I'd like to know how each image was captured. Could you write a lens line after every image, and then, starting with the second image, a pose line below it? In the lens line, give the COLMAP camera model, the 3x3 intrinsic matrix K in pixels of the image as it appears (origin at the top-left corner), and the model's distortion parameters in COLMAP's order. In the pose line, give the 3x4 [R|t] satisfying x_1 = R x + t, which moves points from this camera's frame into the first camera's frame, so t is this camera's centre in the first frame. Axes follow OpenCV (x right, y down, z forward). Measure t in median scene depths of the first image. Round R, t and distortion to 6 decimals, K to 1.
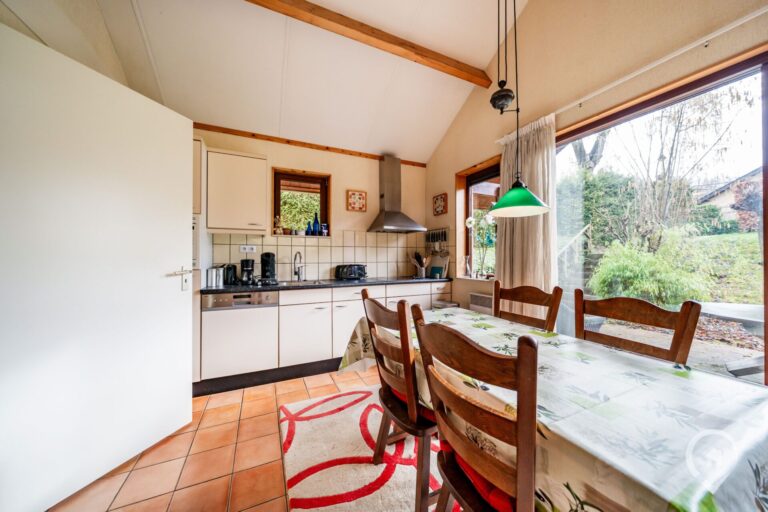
lens RADIAL K [[259.9, 0, 381.5], [0, 259.9, 255.6], [0, 0, 1]] dist [-0.006264, -0.000043]
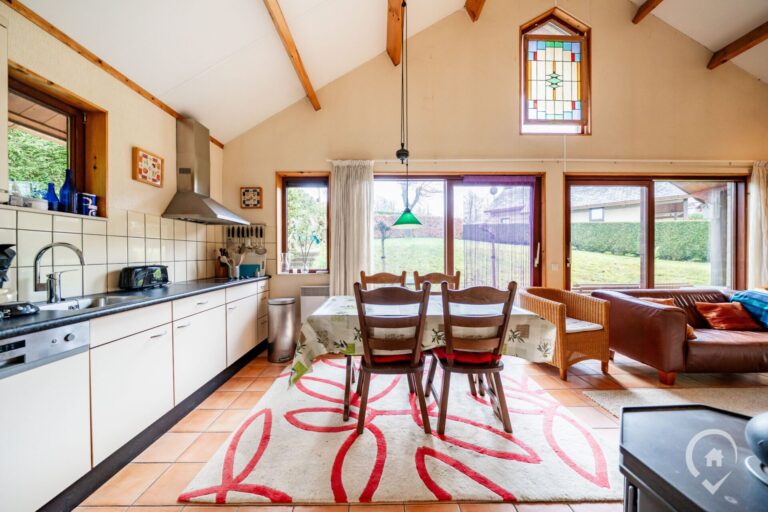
lens RADIAL K [[260.7, 0, 380.9], [0, 260.7, 256.0], [0, 0, 1]] dist [-0.006017, -0.000129]
pose [[0.412450, -0.005944, 0.910961, -0.470107], [-0.003703, 0.999960, 0.008201, 0.003483], [-0.910973, -0.006755, 0.412411, 0.204772]]
